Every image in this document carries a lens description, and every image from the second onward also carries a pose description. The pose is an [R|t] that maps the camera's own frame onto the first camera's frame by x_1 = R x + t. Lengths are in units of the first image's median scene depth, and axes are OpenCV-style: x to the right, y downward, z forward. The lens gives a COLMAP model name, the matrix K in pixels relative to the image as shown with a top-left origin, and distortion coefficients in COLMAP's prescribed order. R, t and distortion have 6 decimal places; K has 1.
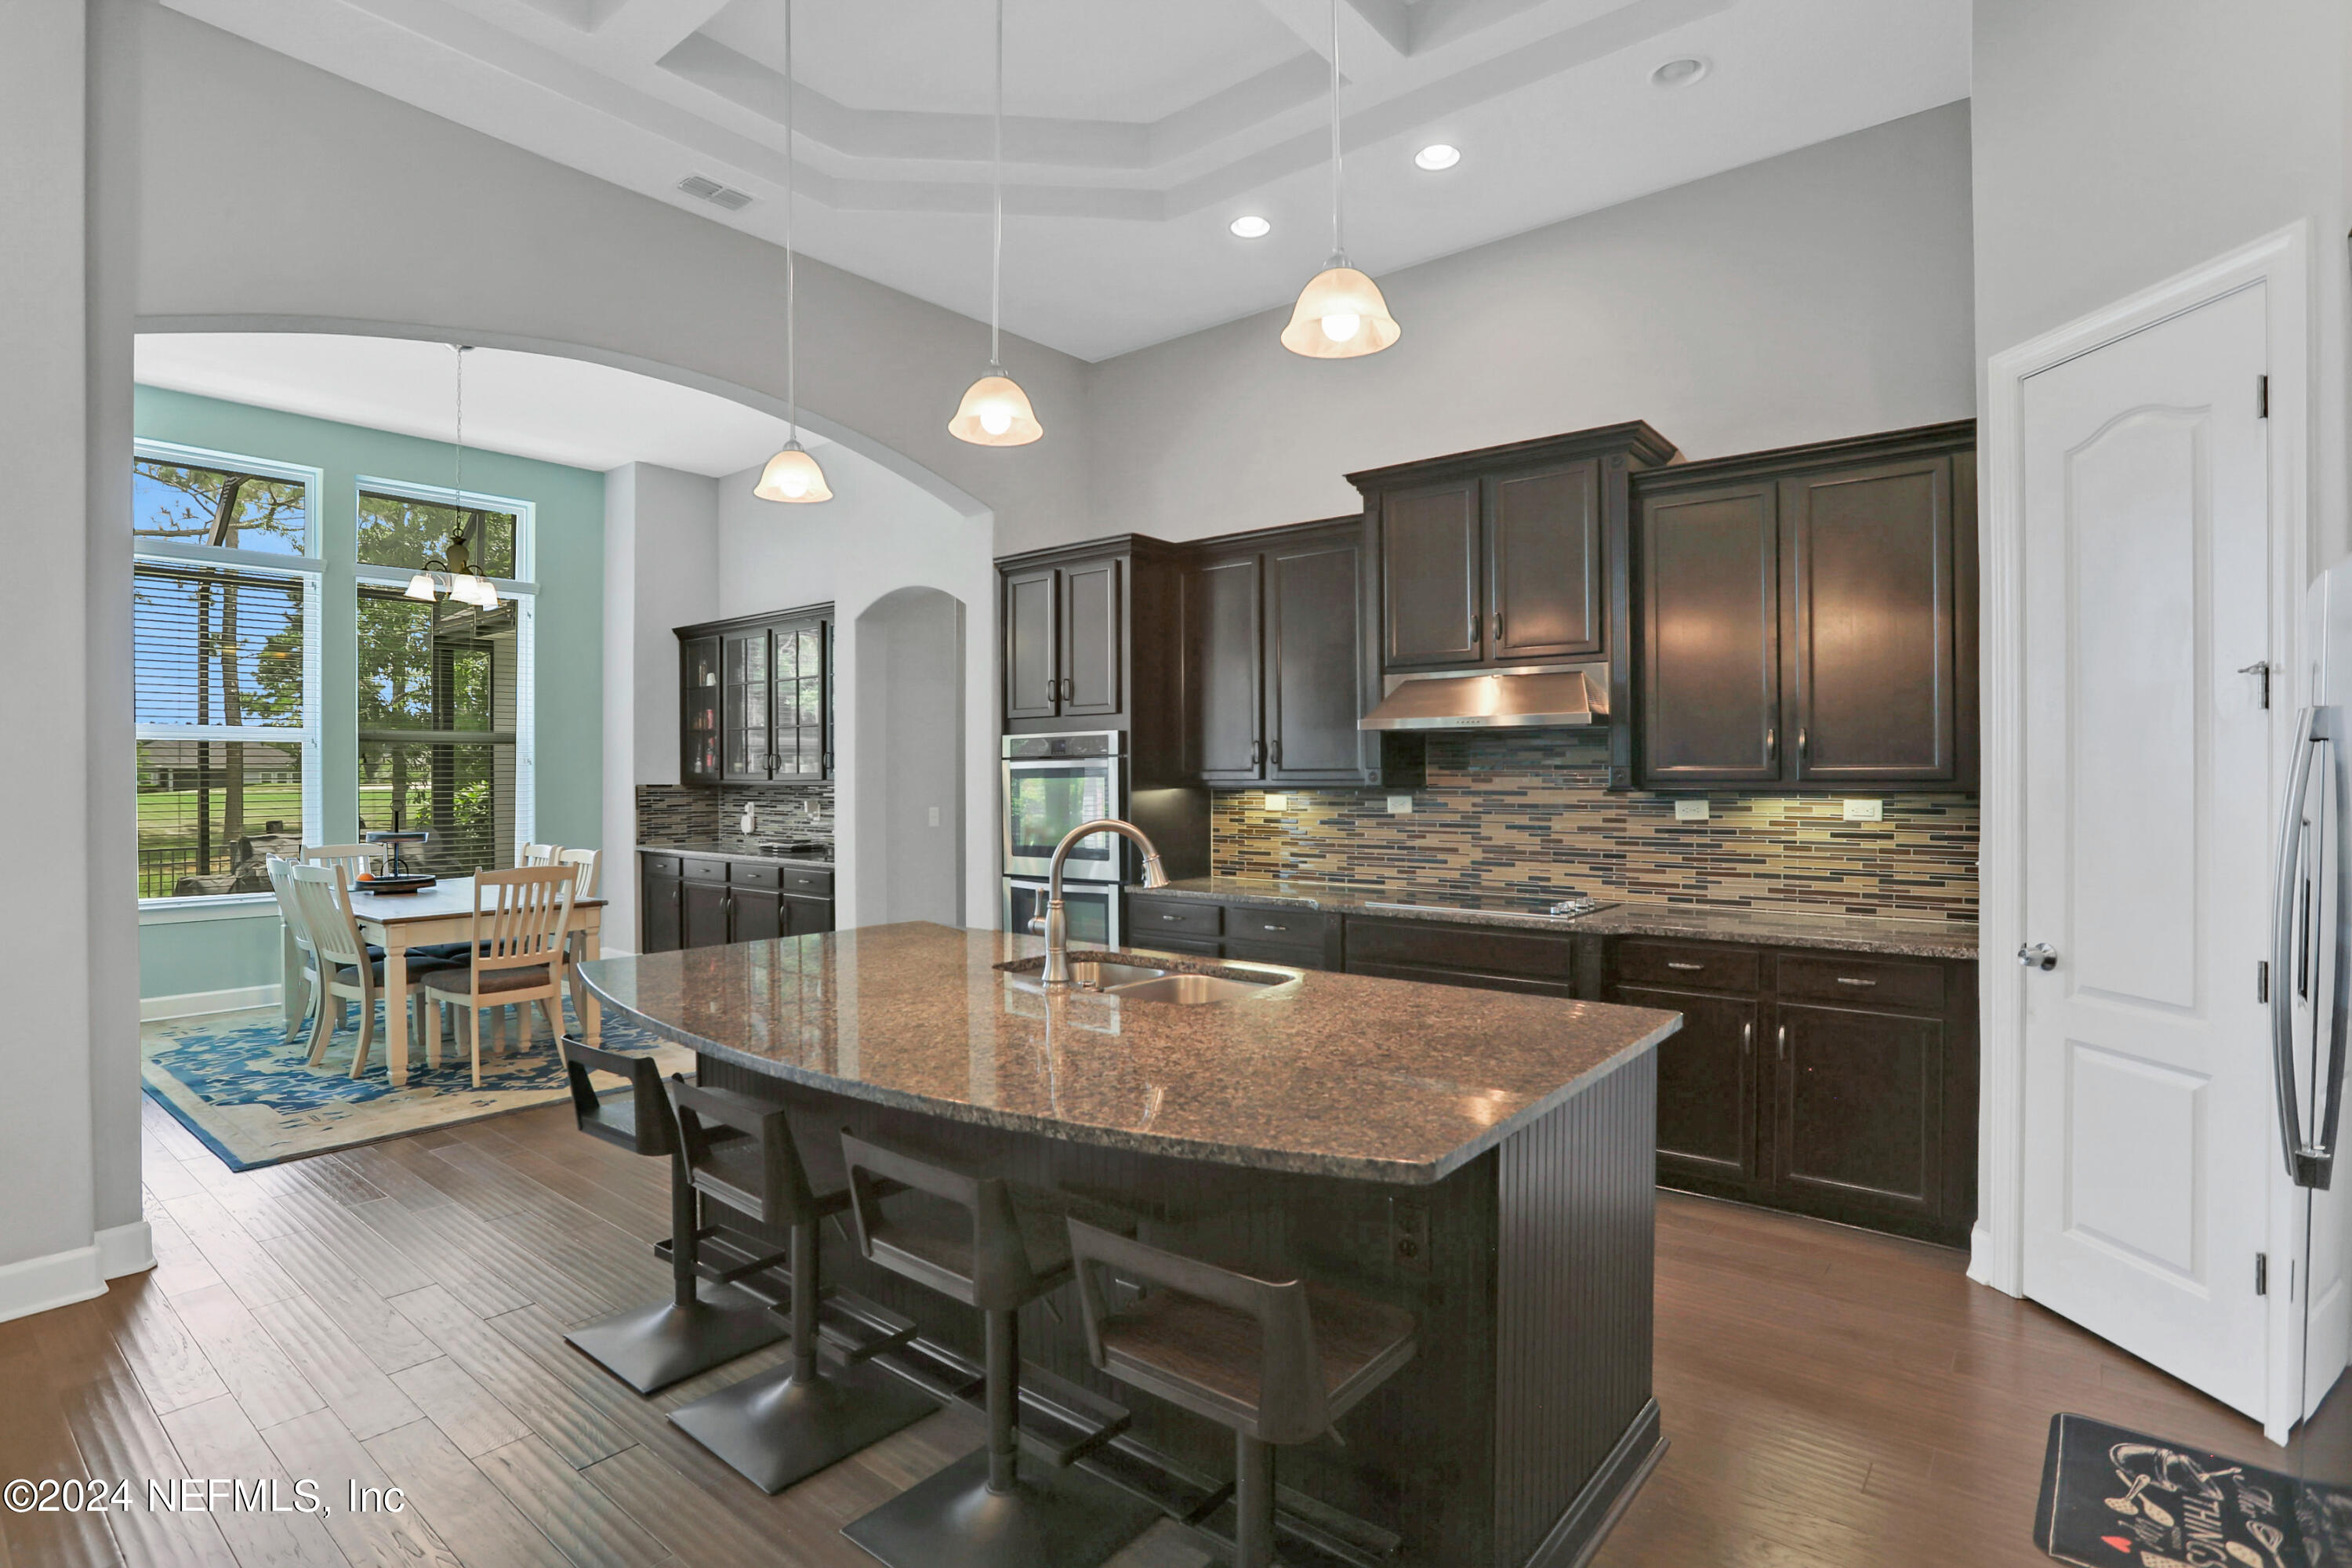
lens RADIAL K [[1142.9, 0, 1181.2], [0, 1142.9, 784.4], [0, 0, 1]] dist [-0.047281, 0.009075]
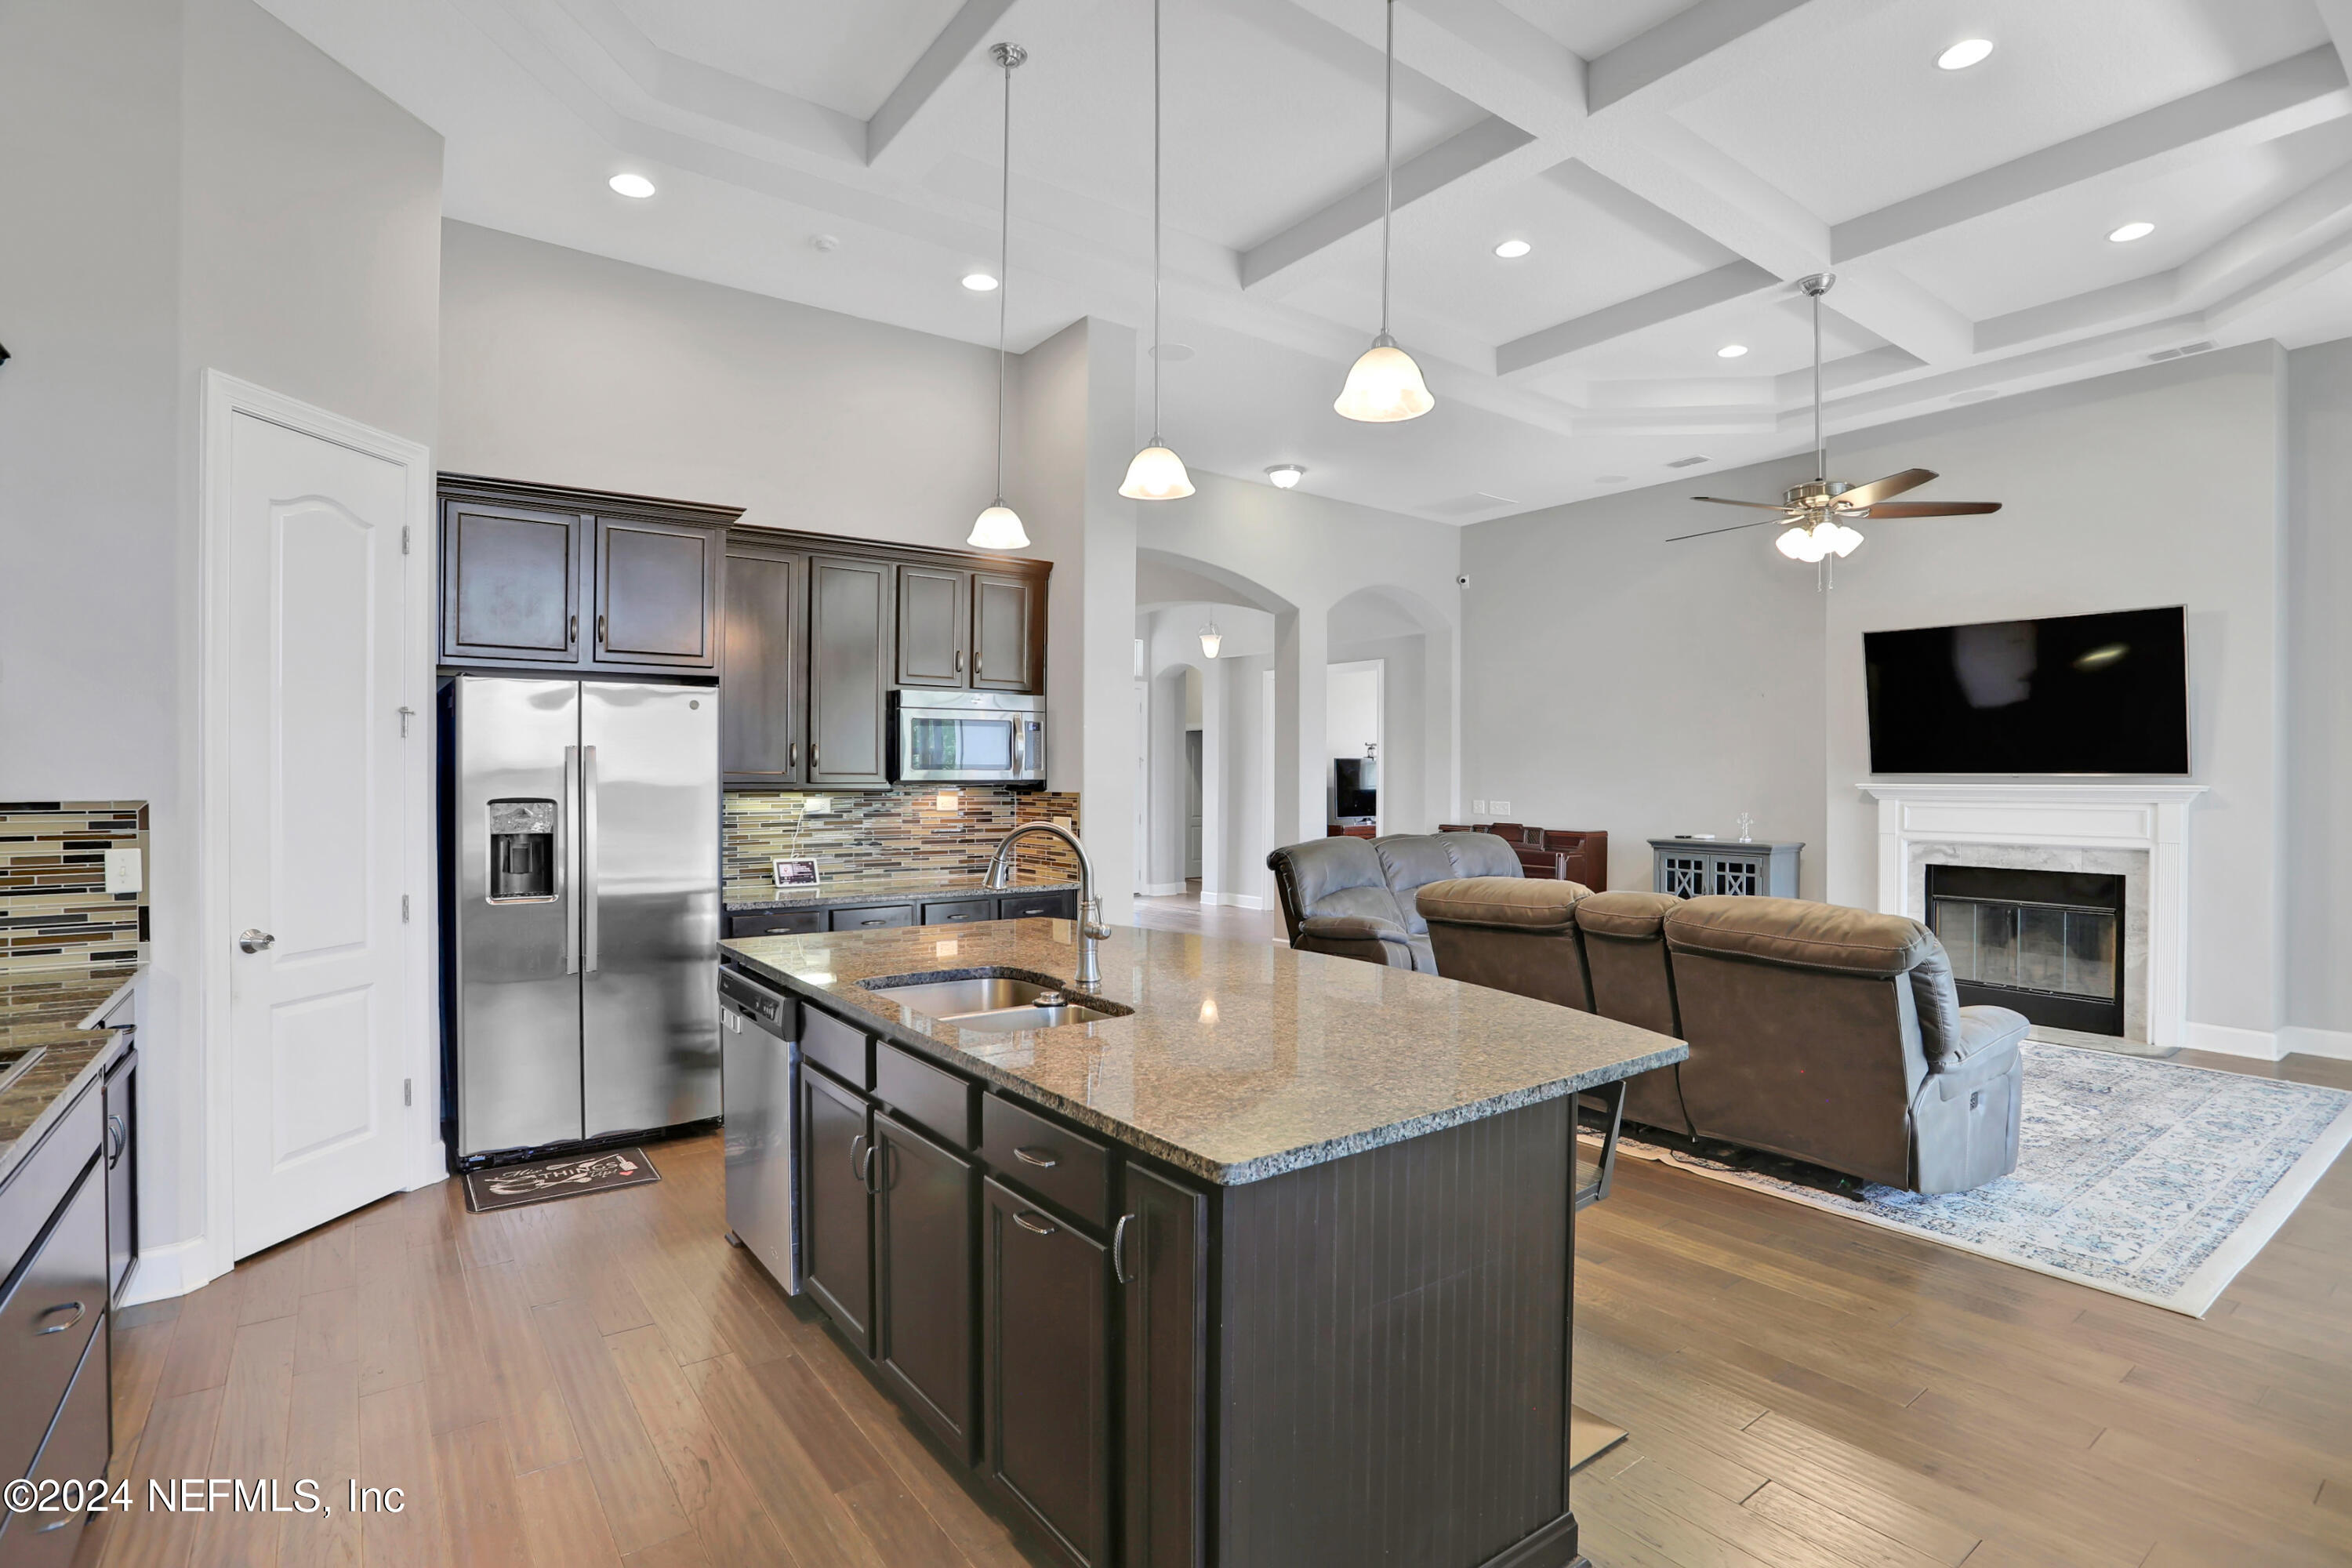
lens RADIAL K [[1142.9, 0, 1196.1], [0, 1142.9, 777.5], [0, 0, 1]] dist [-0.047281, 0.009075]
pose [[-0.968544, 0.002136, 0.248834, -0.273355], [0.002114, 0.999998, -0.000355, -0.006116], [-0.248834, 0.000183, -0.968546, 1.158854]]
